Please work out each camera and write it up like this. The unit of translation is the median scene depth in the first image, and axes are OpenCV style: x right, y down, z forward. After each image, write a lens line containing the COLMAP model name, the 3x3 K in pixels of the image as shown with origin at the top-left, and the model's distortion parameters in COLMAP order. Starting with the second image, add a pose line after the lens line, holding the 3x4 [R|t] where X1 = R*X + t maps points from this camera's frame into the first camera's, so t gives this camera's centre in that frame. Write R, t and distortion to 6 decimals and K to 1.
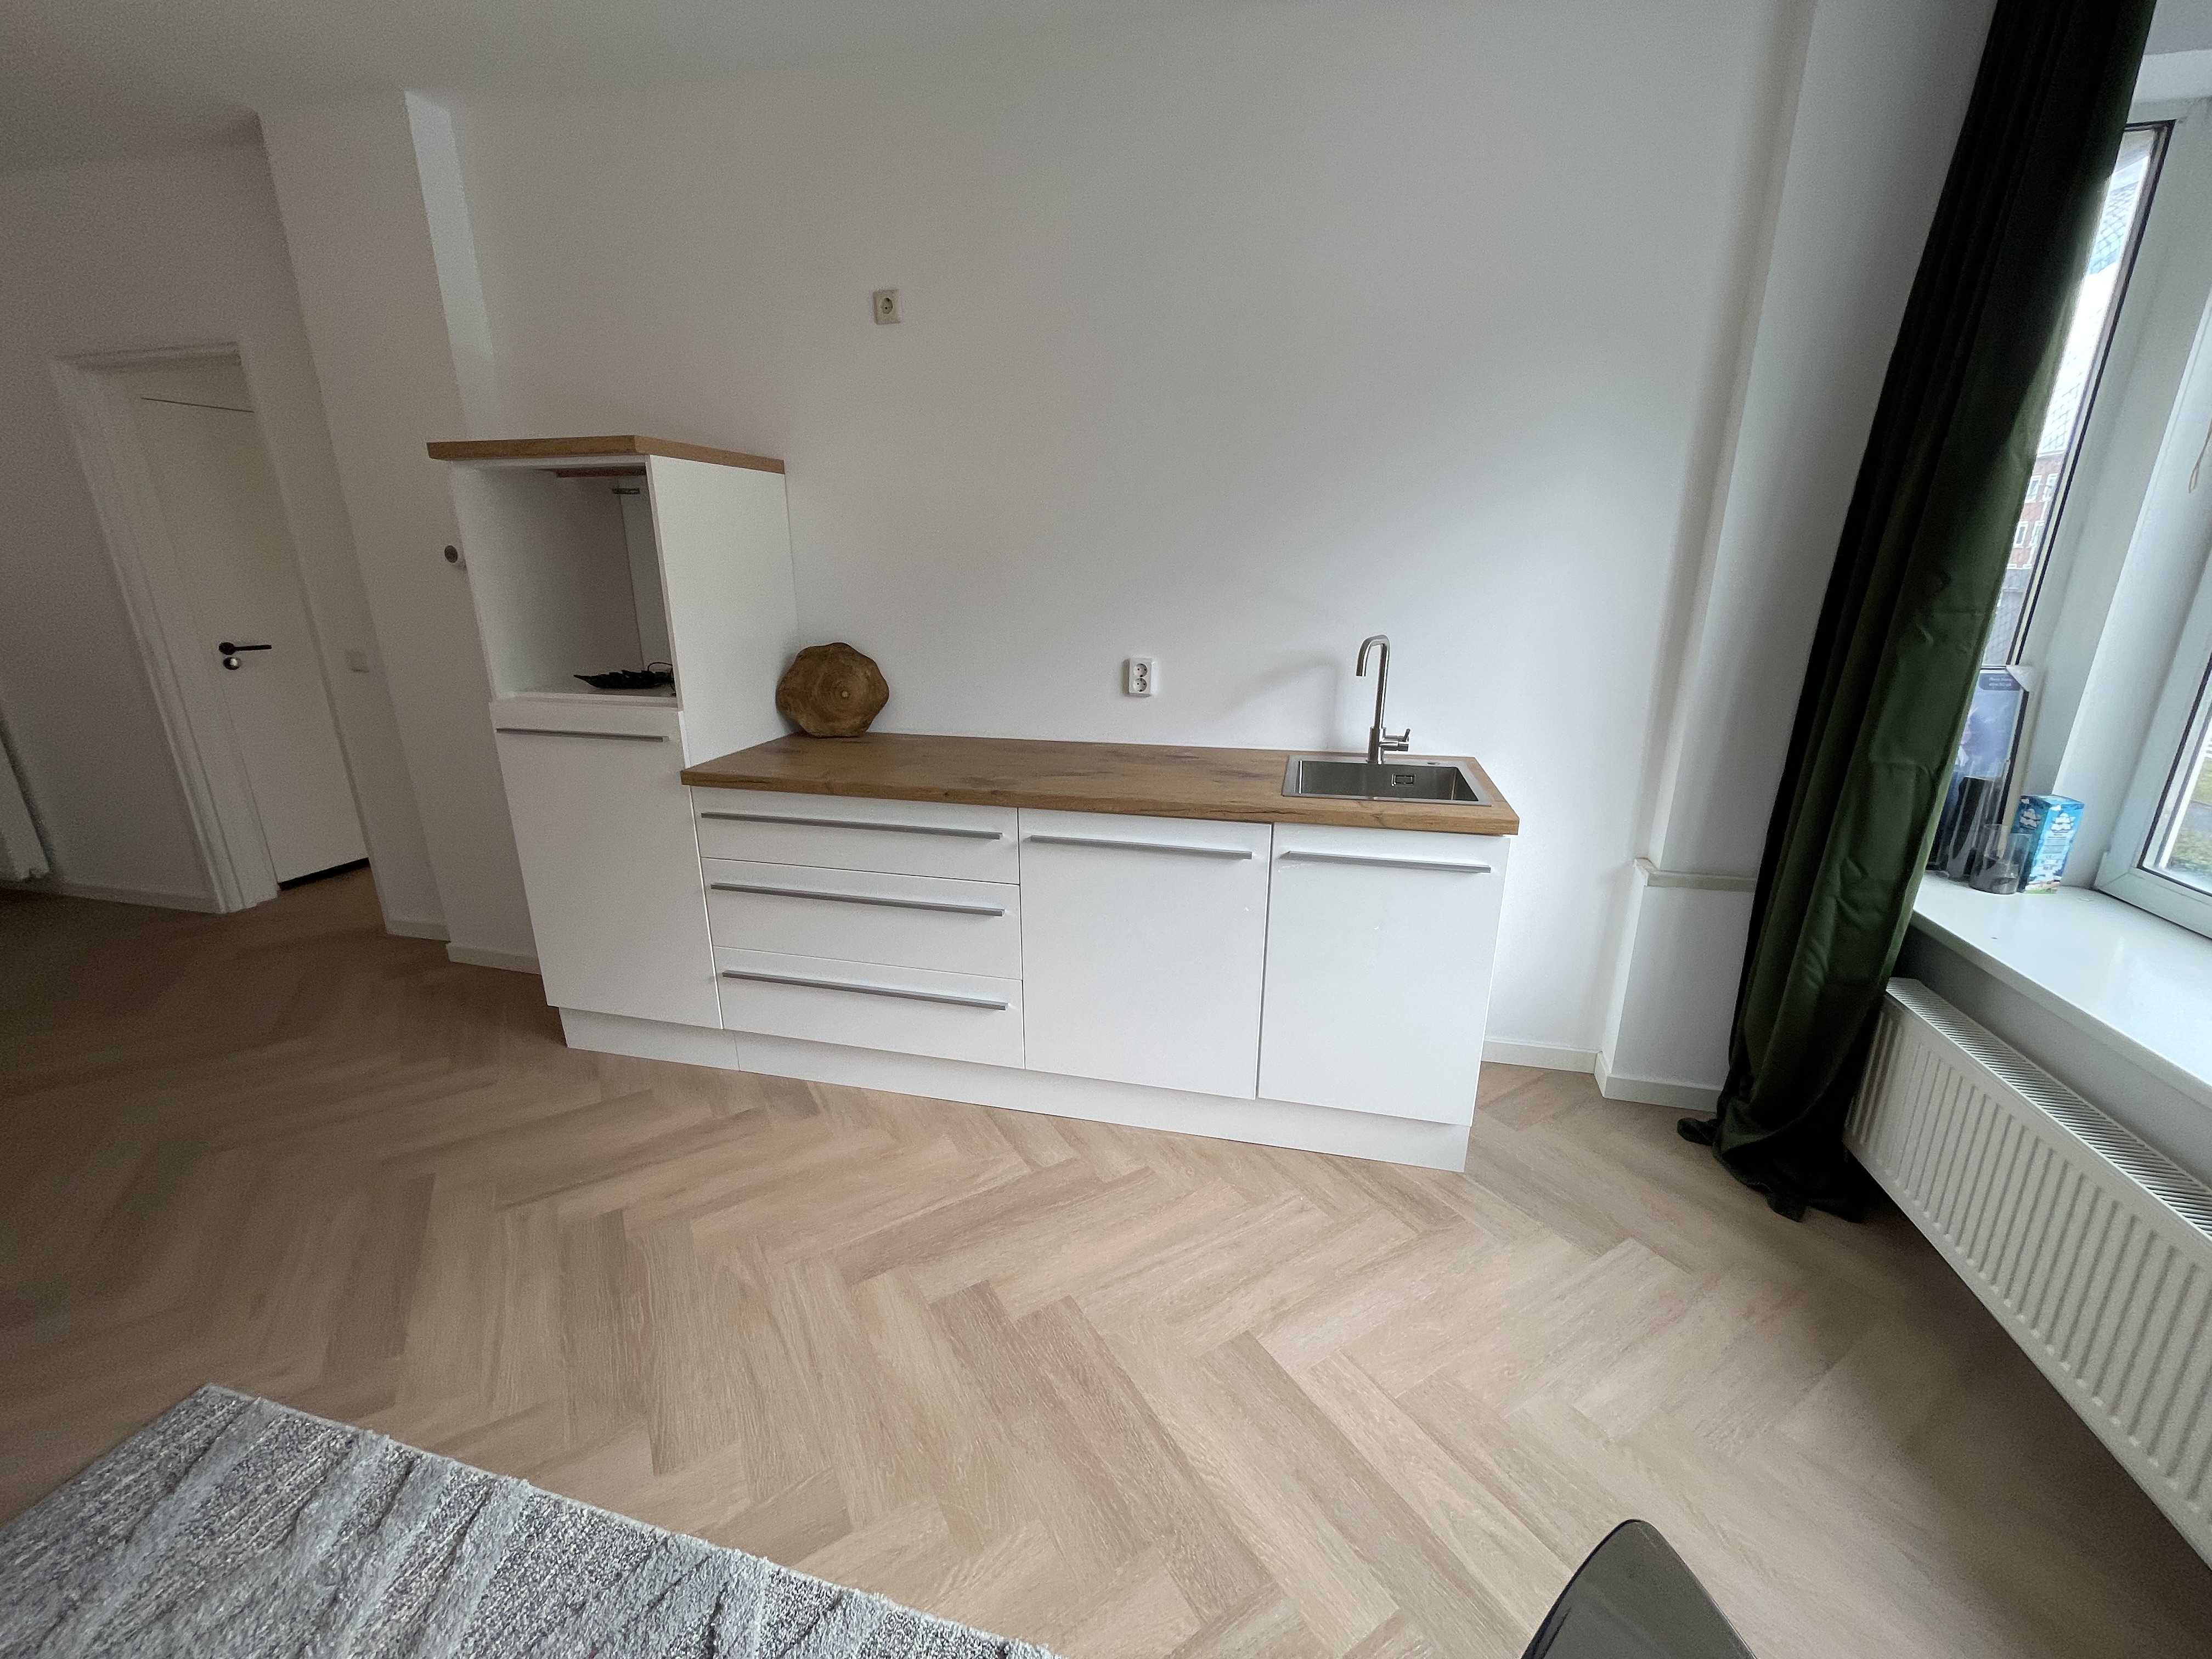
lens RADIAL K [[890.7, 0, 1108.6], [0, 890.7, 821.8], [0, 0, 1]] dist [-0.003568, 0.000192]
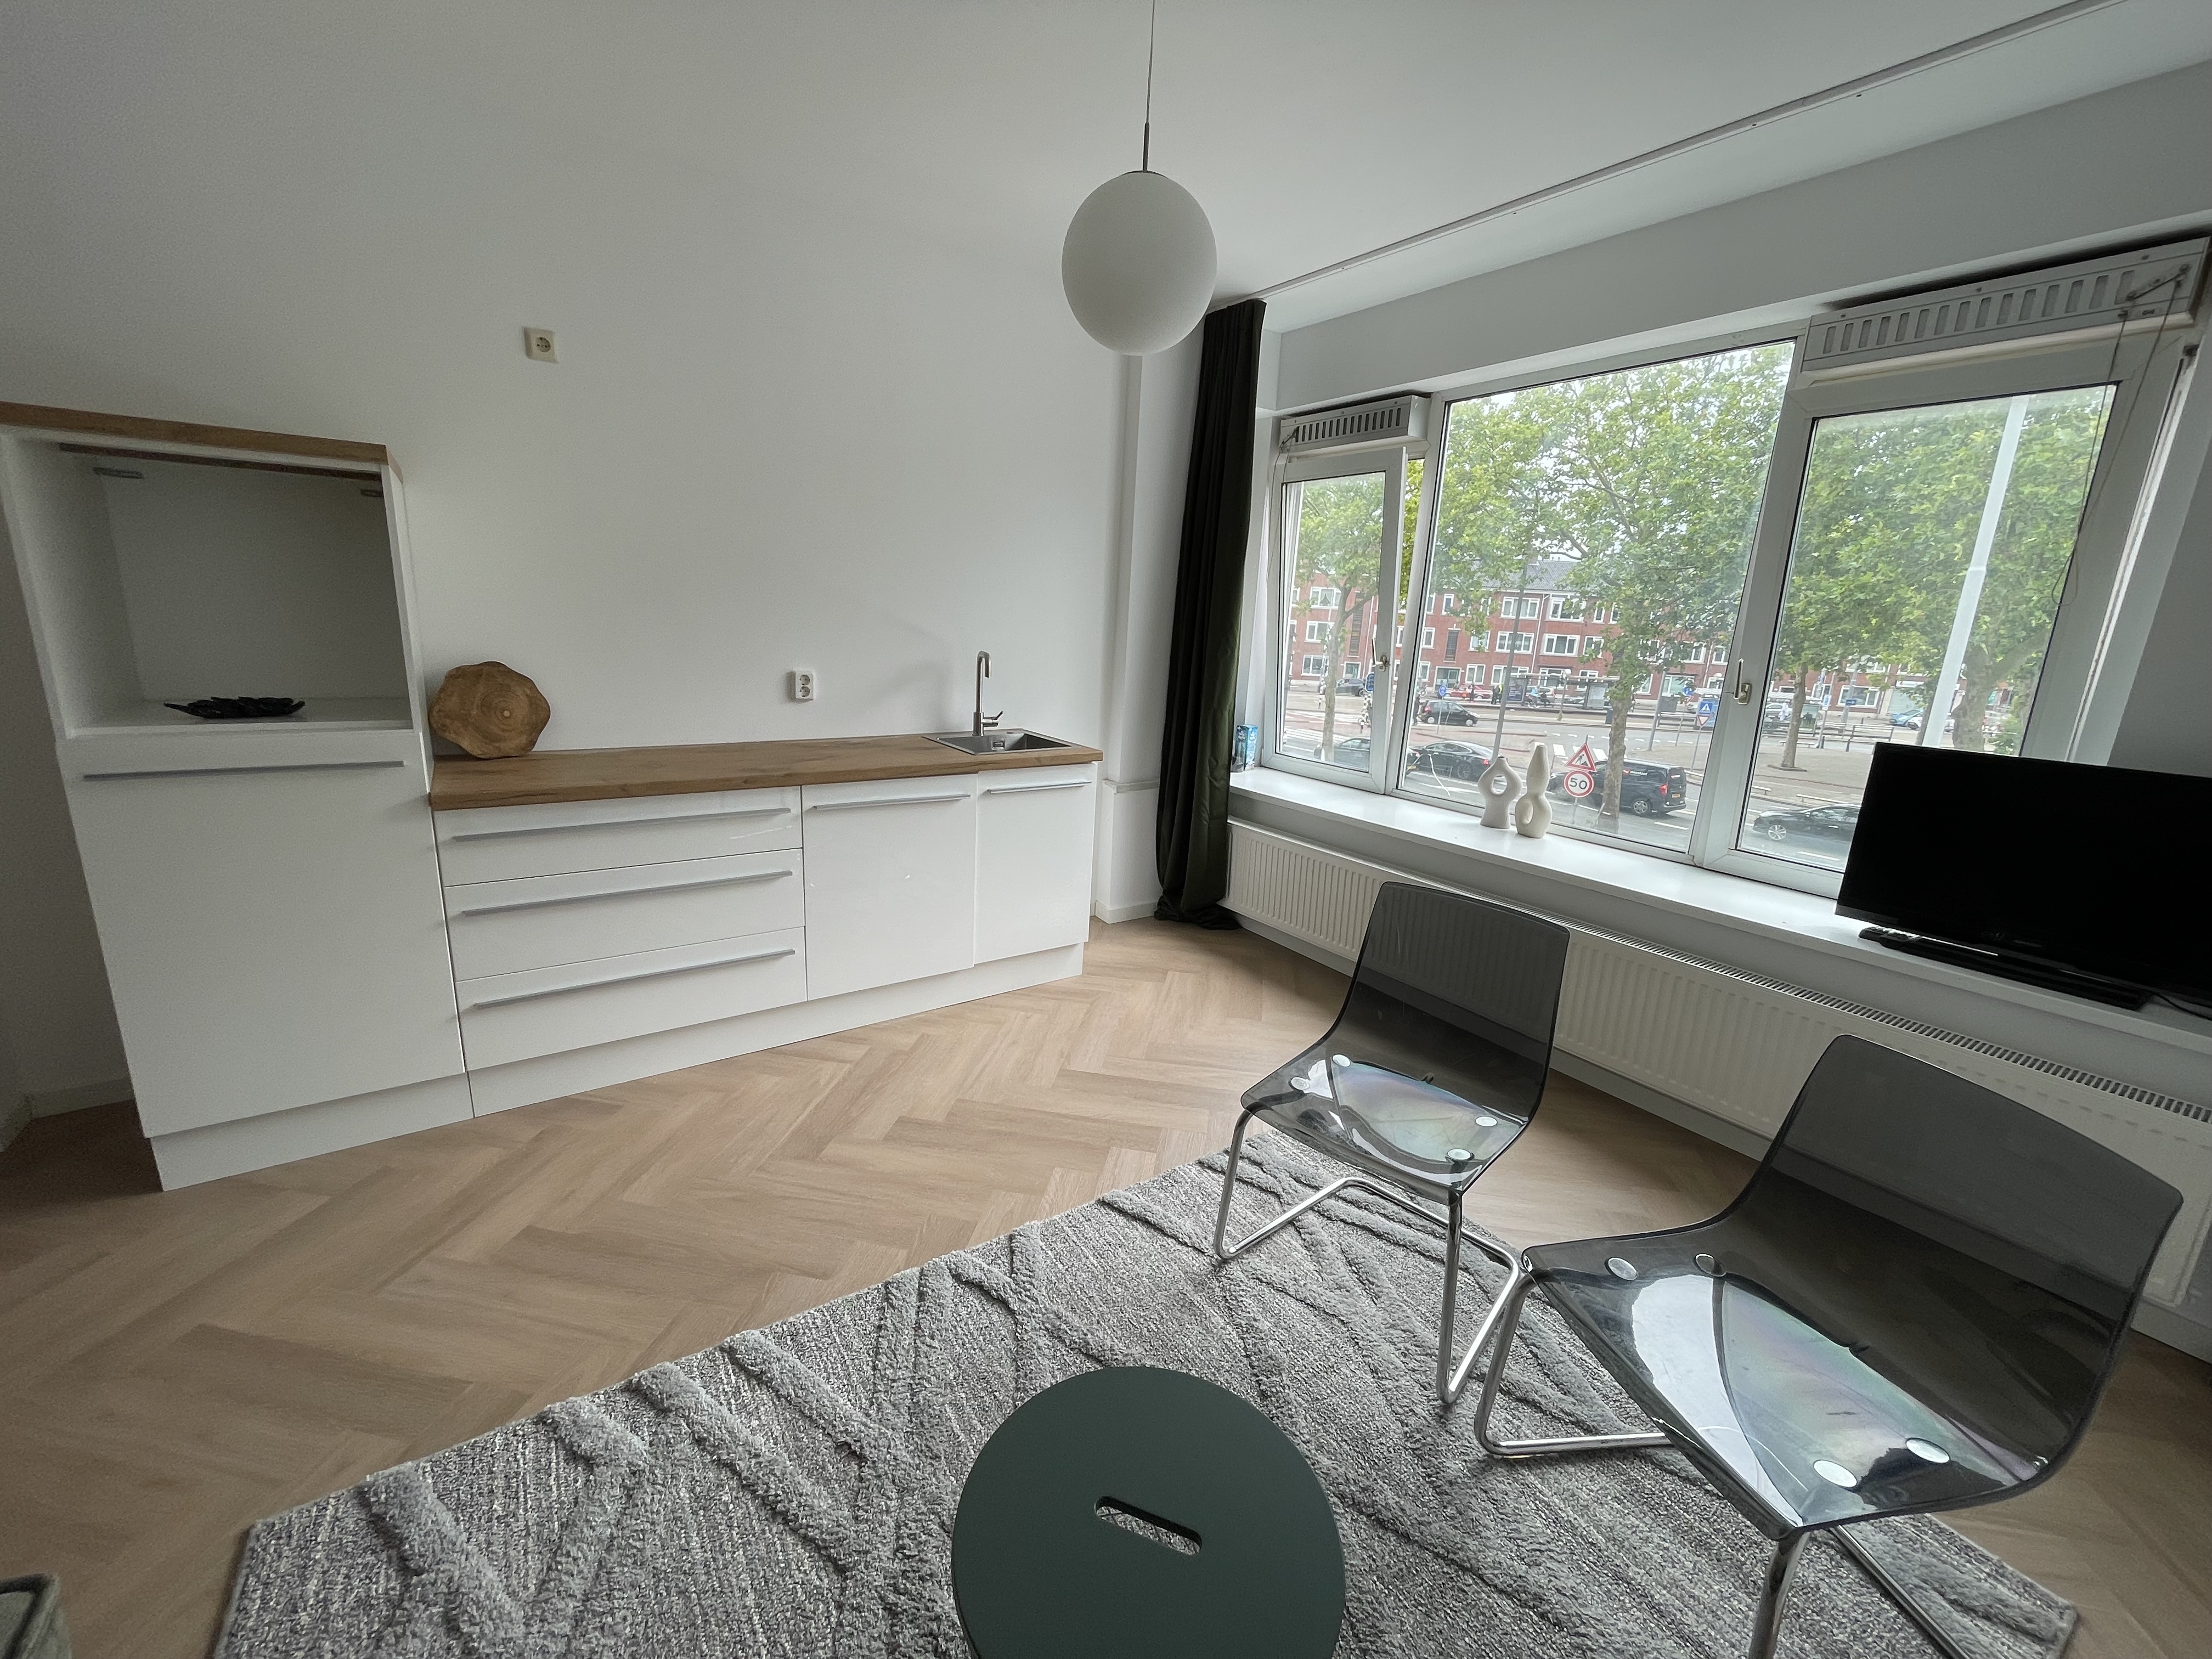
lens RADIAL K [[890.7, 0, 1108.6], [0, 890.7, 821.8], [0, 0, 1]] dist [-0.003568, 0.000192]
pose [[0.659014, -0.142324, 0.738542, -0.755184], [0.165016, 0.985369, 0.042643, 0.053108], [-0.733805, 0.093769, 0.672858, -0.175426]]
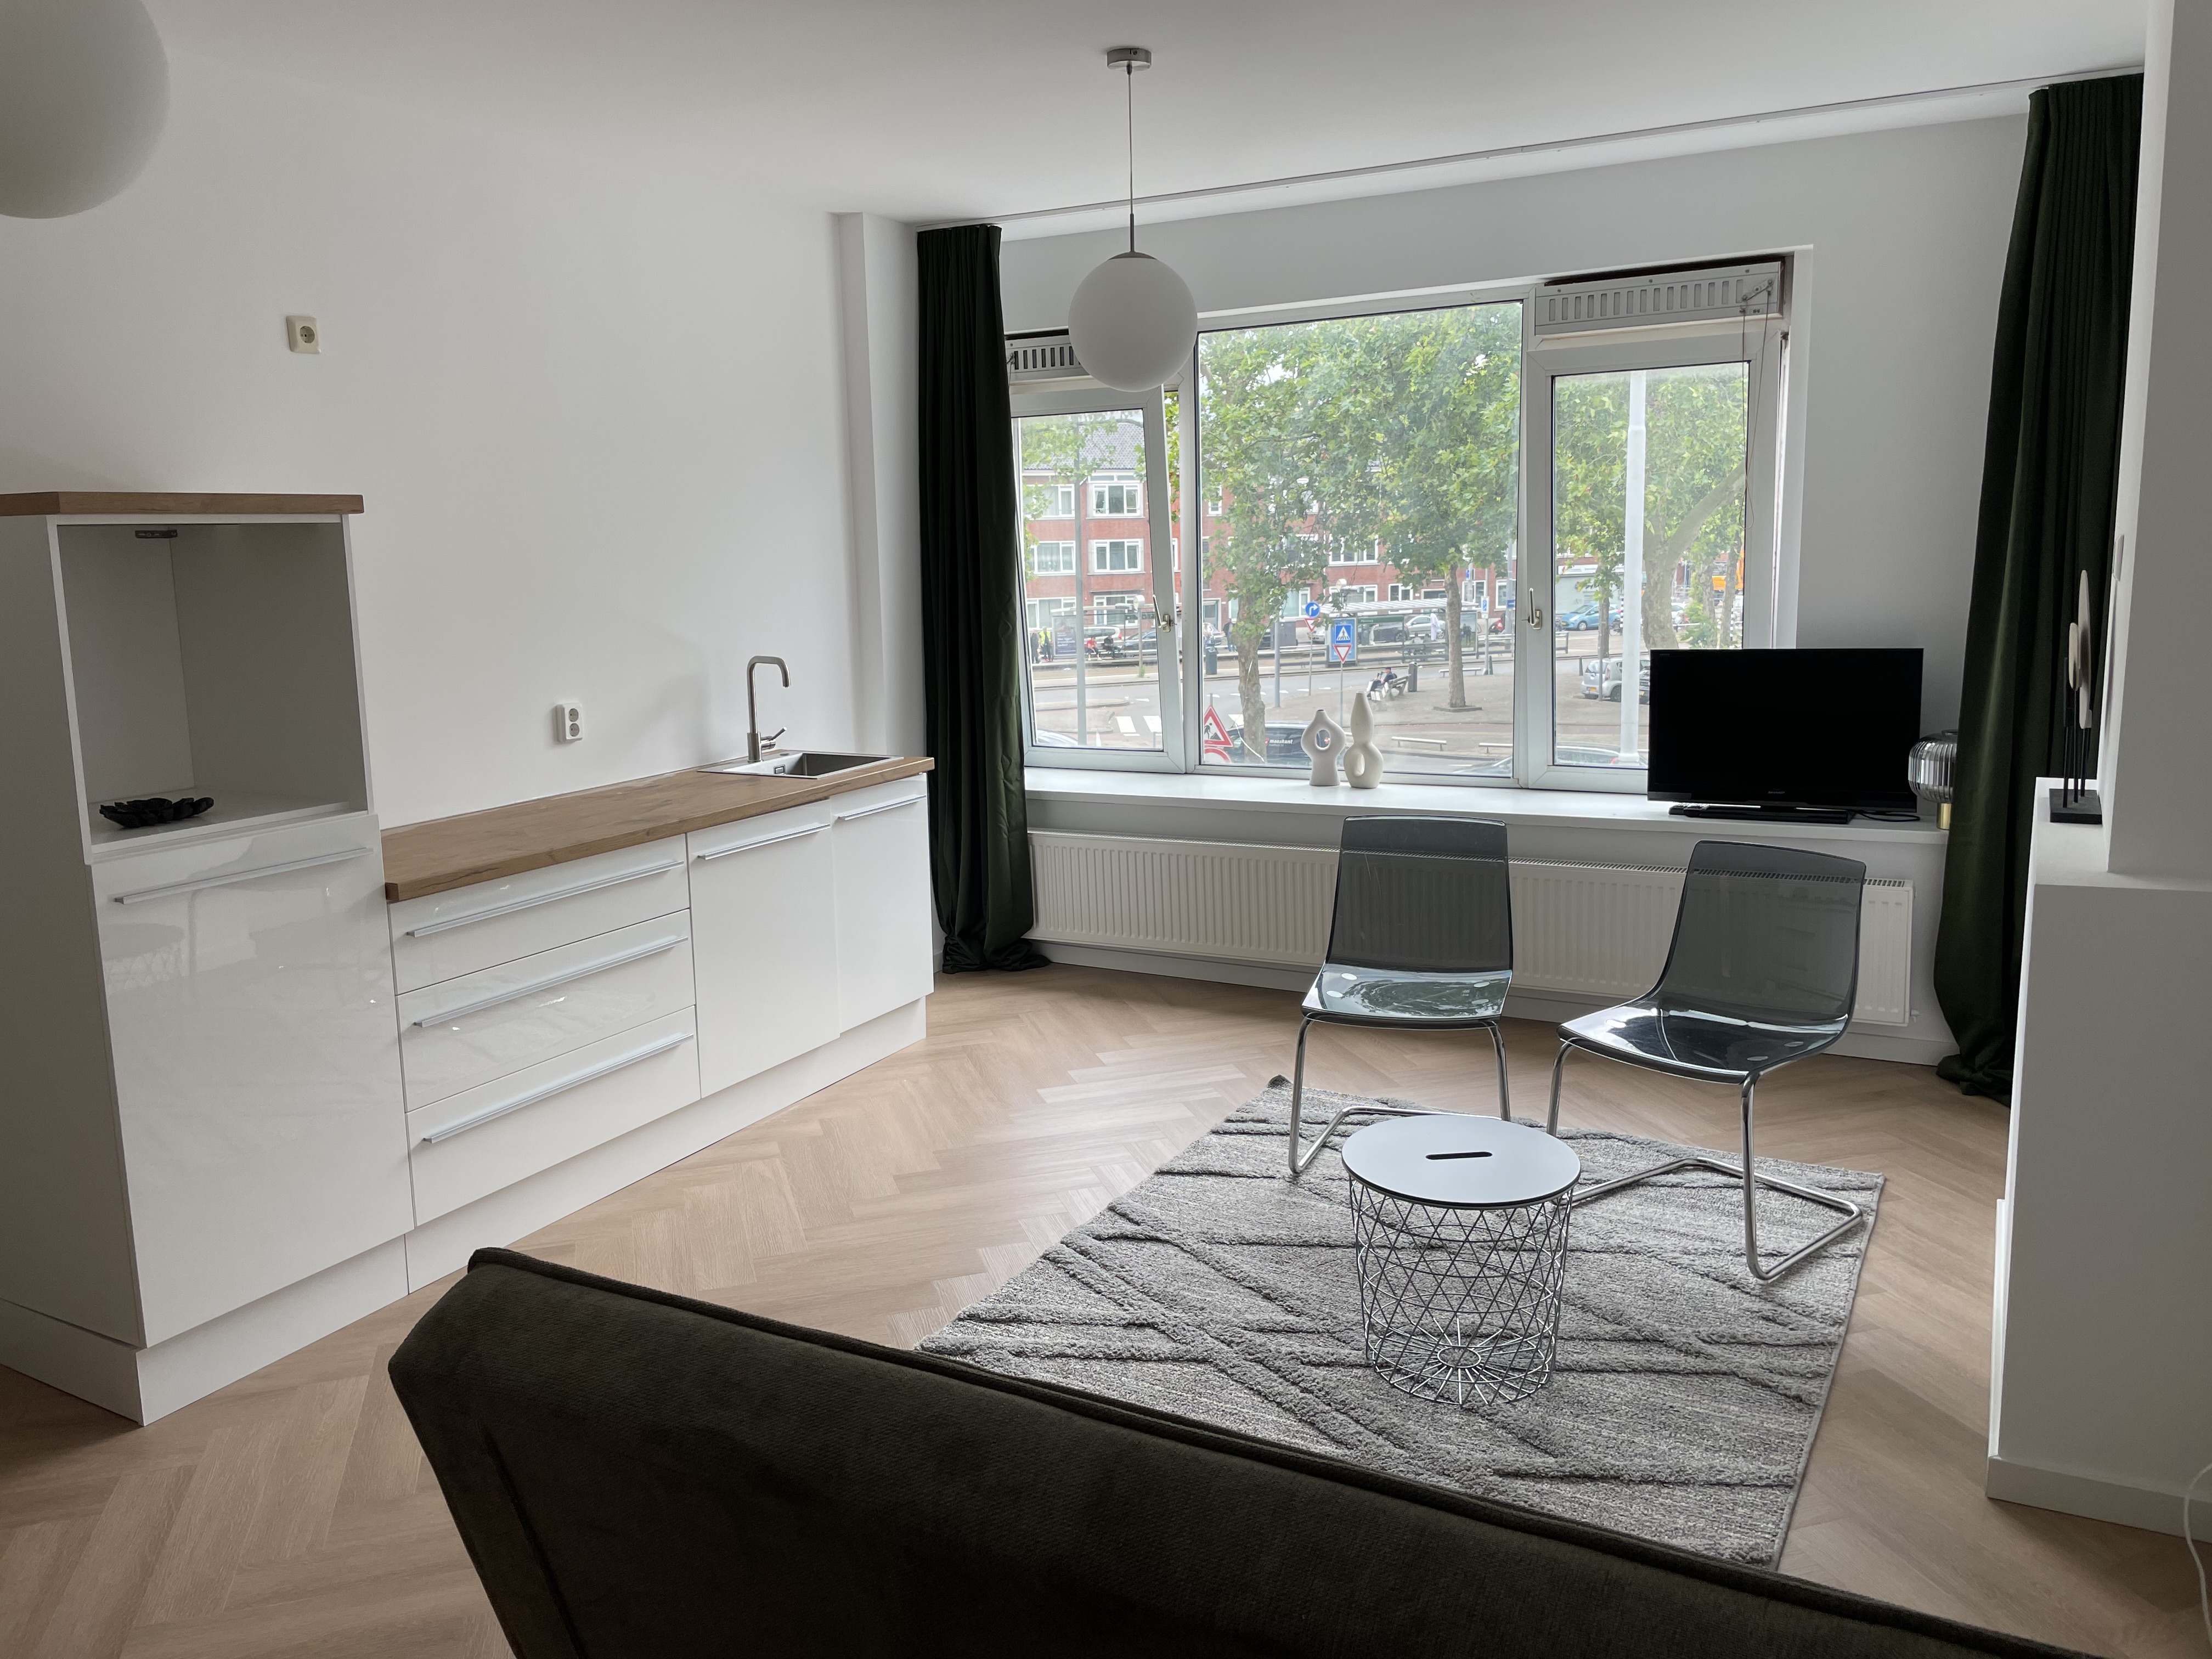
lens RADIAL K [[1679.1, 0, 1099.5], [0, 1679.1, 787.7], [0, 0, 1]] dist [0.111253, -0.178731]
pose [[0.254419, -0.150453, 0.955319, -1.904112], [0.298093, 0.951927, 0.070531, -0.062937], [-0.920006, 0.266830, 0.287037, -0.060500]]
